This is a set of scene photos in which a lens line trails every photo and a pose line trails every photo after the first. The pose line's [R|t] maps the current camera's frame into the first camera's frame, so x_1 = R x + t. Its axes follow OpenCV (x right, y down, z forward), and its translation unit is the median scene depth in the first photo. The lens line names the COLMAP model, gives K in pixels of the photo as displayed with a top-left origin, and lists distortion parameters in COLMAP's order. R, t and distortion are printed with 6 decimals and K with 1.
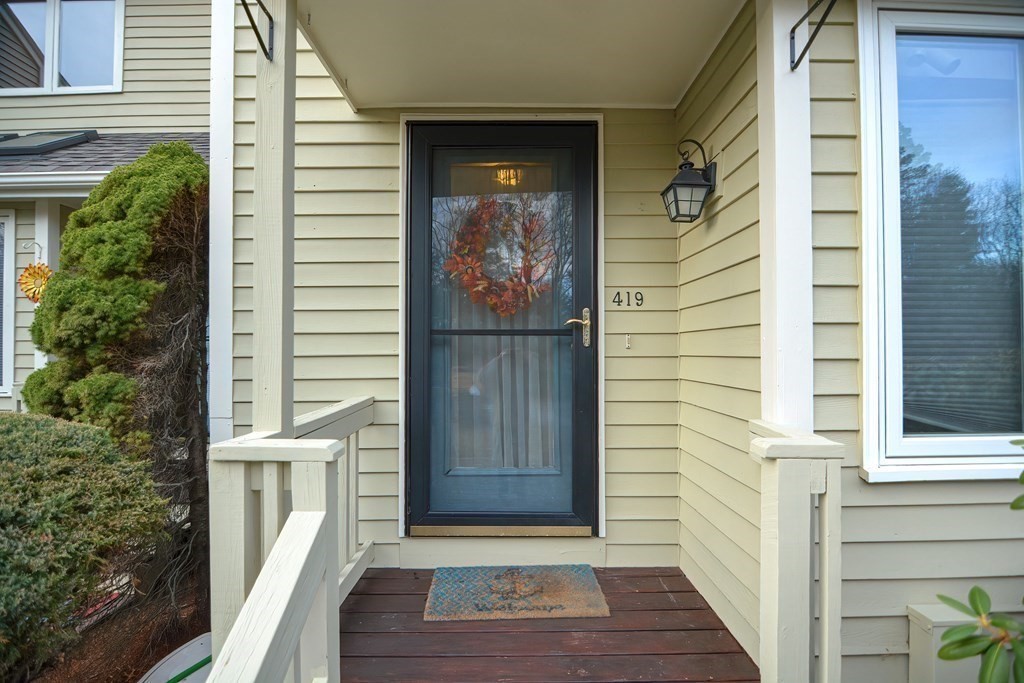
lens RADIAL K [[497.6, 0, 512.0], [0, 497.6, 341.5], [0, 0, 1]] dist [-0.000767, -0.017932]
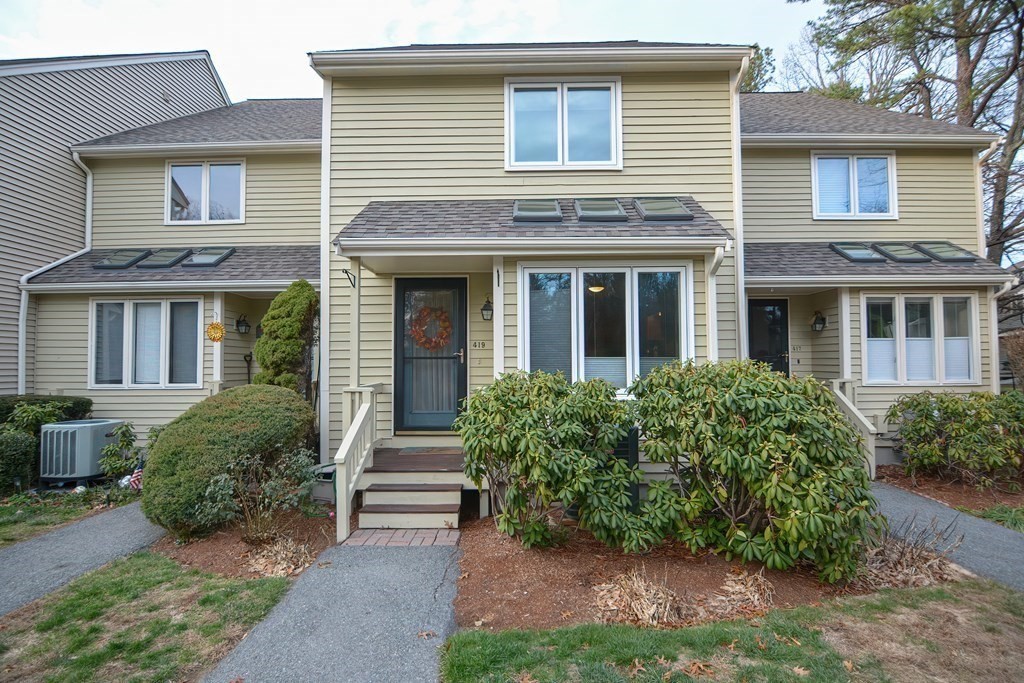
lens RADIAL K [[497.6, 0, 512.0], [0, 497.6, 341.5], [0, 0, 1]] dist [-0.000767, -0.017932]
pose [[0.999739, -0.005065, -0.022255, 0.472621], [0.004456, 0.999617, -0.027326, -0.032407], [0.022385, 0.027220, 0.999379, -1.638954]]
